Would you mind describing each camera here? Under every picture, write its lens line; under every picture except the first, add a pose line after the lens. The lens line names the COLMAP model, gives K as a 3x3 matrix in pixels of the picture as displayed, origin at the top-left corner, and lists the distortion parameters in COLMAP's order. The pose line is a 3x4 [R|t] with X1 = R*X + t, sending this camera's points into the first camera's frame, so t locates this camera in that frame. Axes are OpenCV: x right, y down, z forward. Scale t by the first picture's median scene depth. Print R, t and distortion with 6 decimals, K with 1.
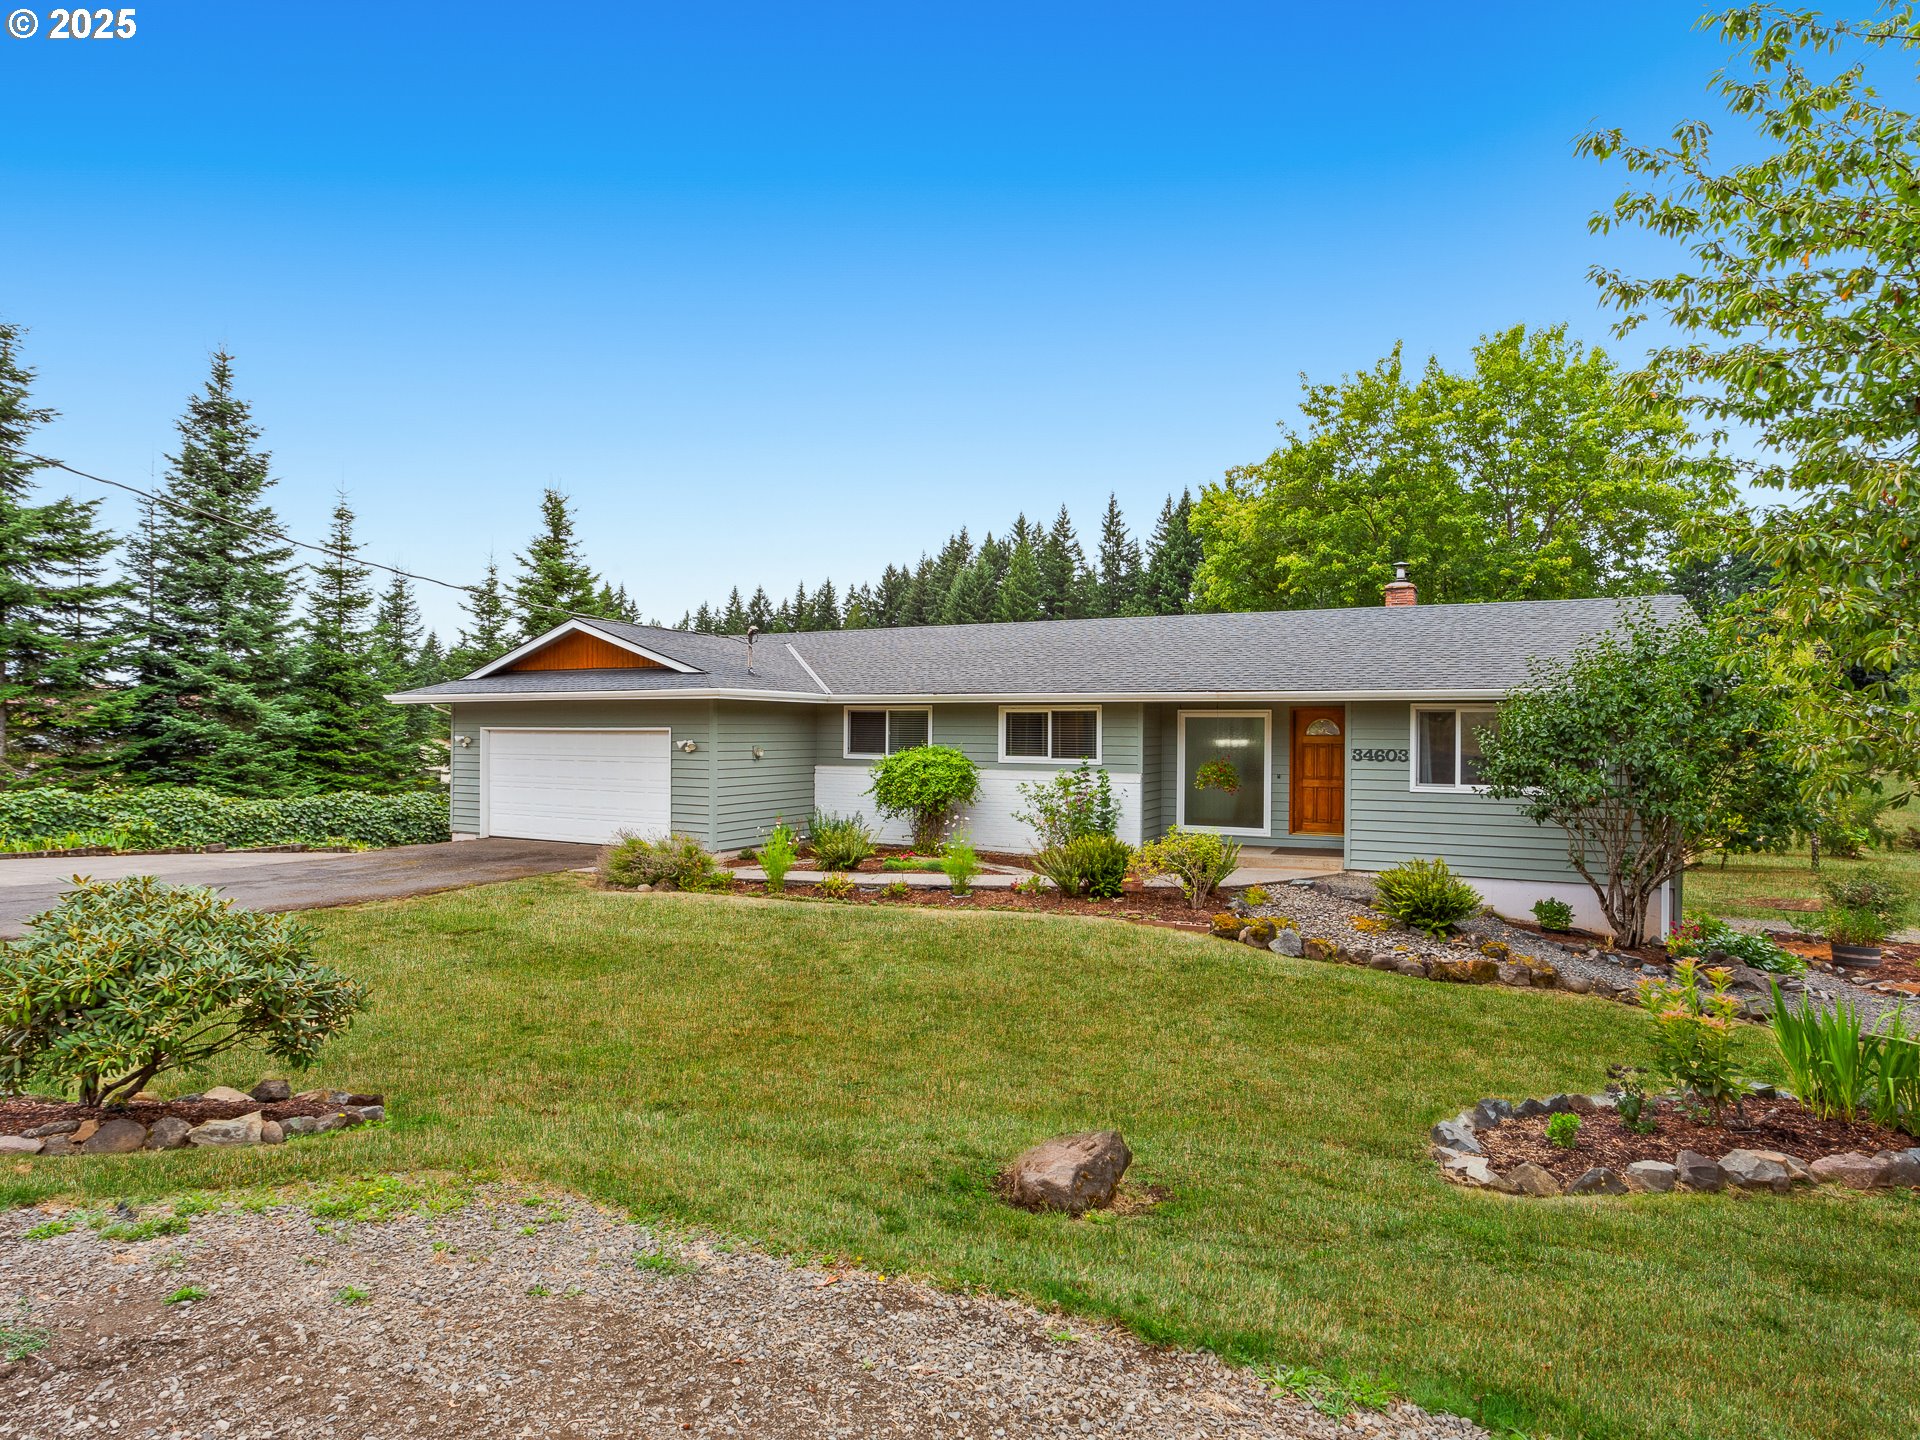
lens RADIAL K [[1047.2, 0, 966.1], [0, 1047.2, 723.7], [0, 0, 1]] dist [-0.011785, 0.005761]
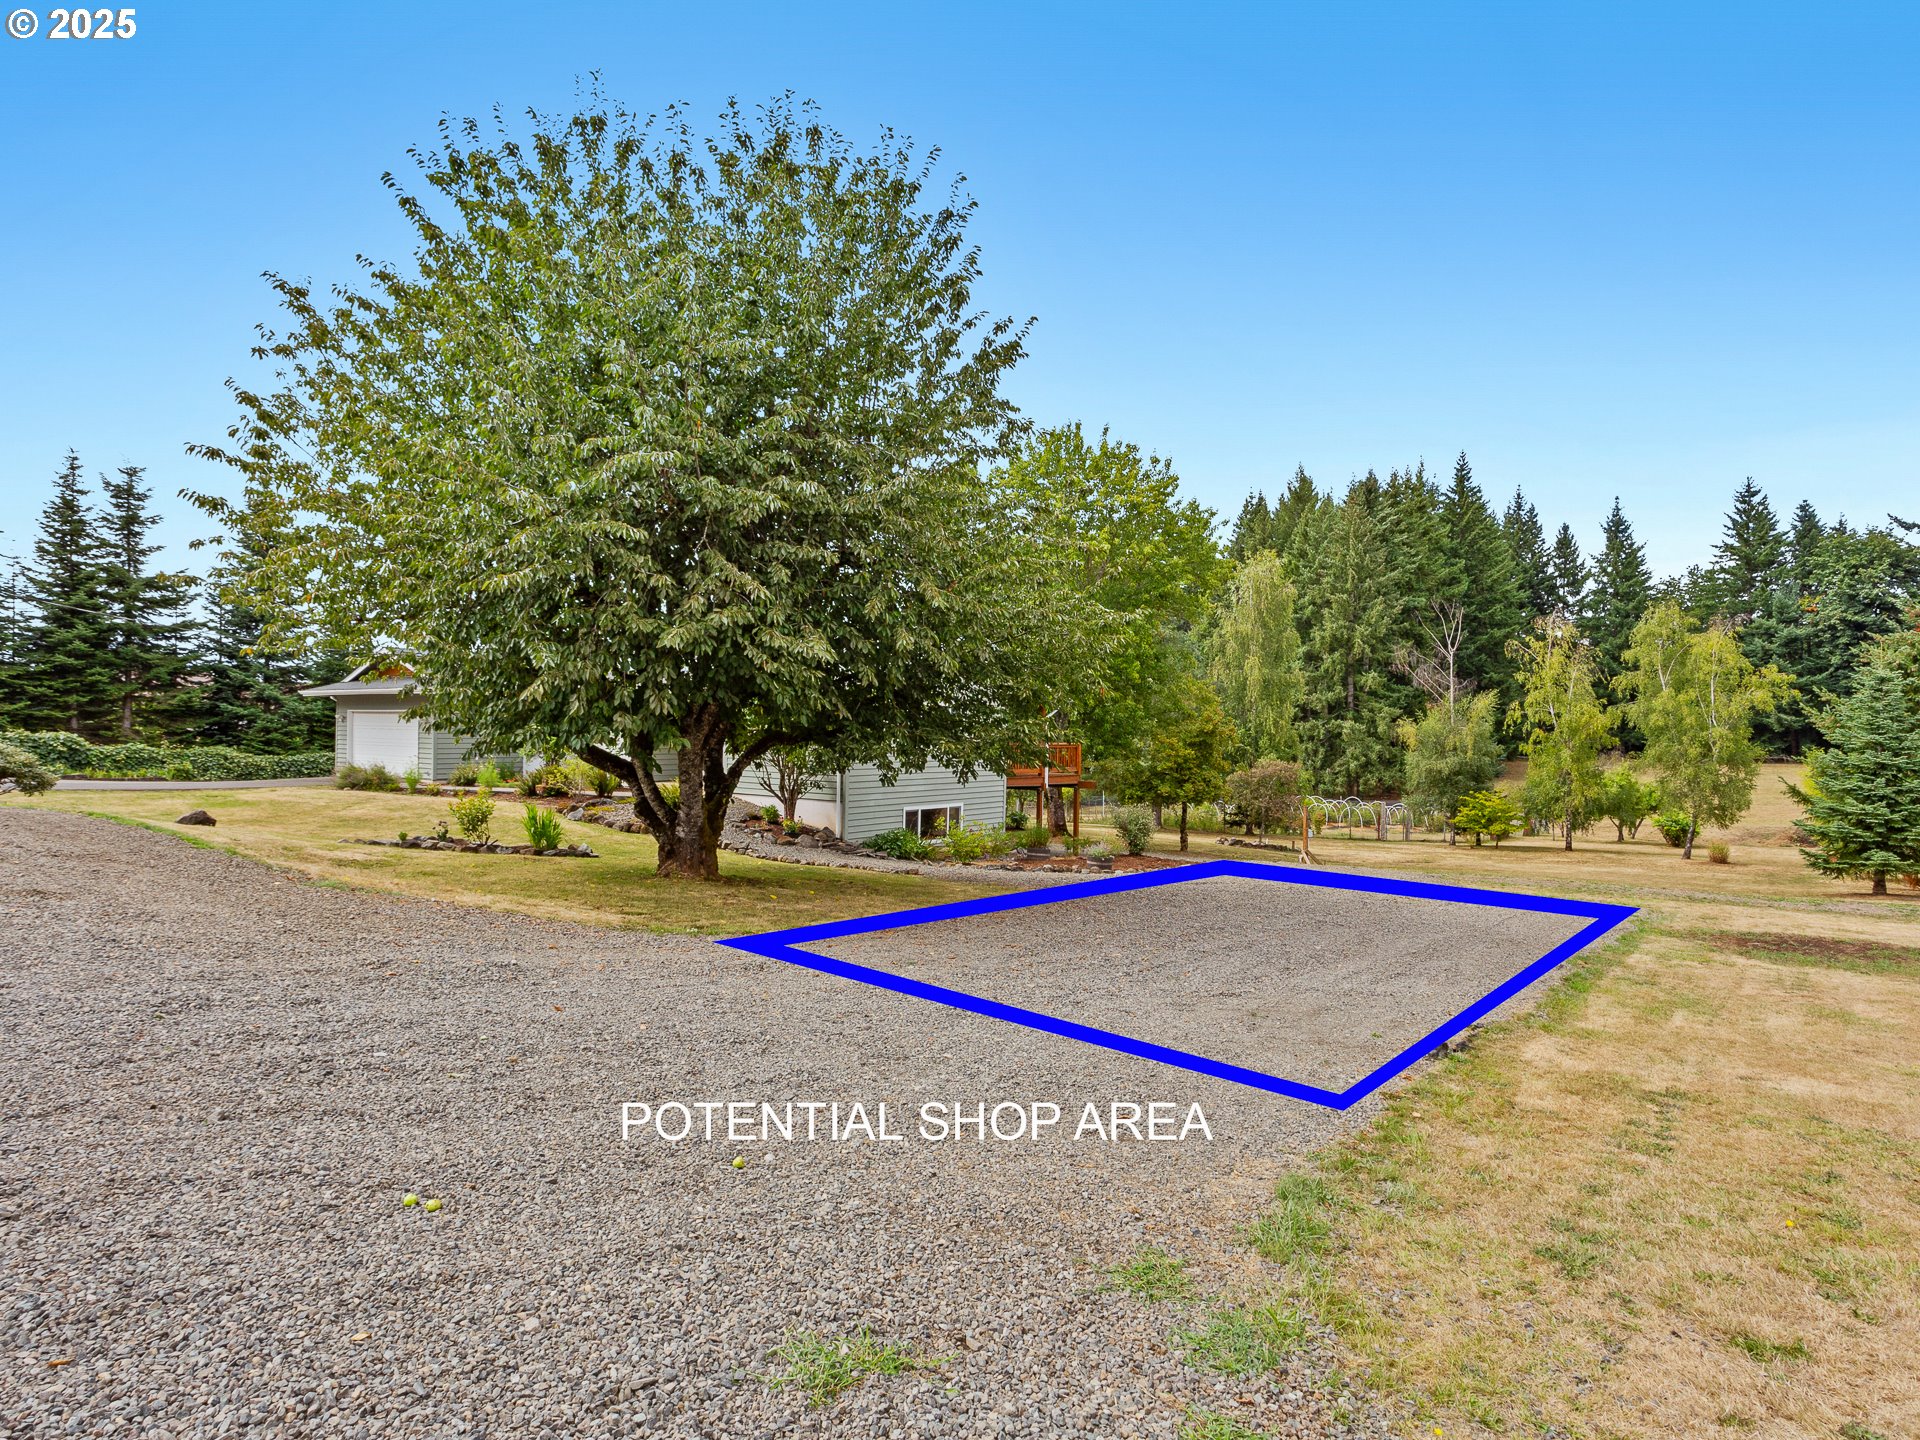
lens RADIAL K [[1047.2, 0, 956.4], [0, 1047.2, 723.2], [0, 0, 1]] dist [-0.011785, 0.005761]
pose [[0.985349, 0.007367, -0.170392, 0.619356], [-0.006419, 0.999961, 0.006115, 0.006029], [0.170431, -0.004932, 0.985357, -0.390089]]
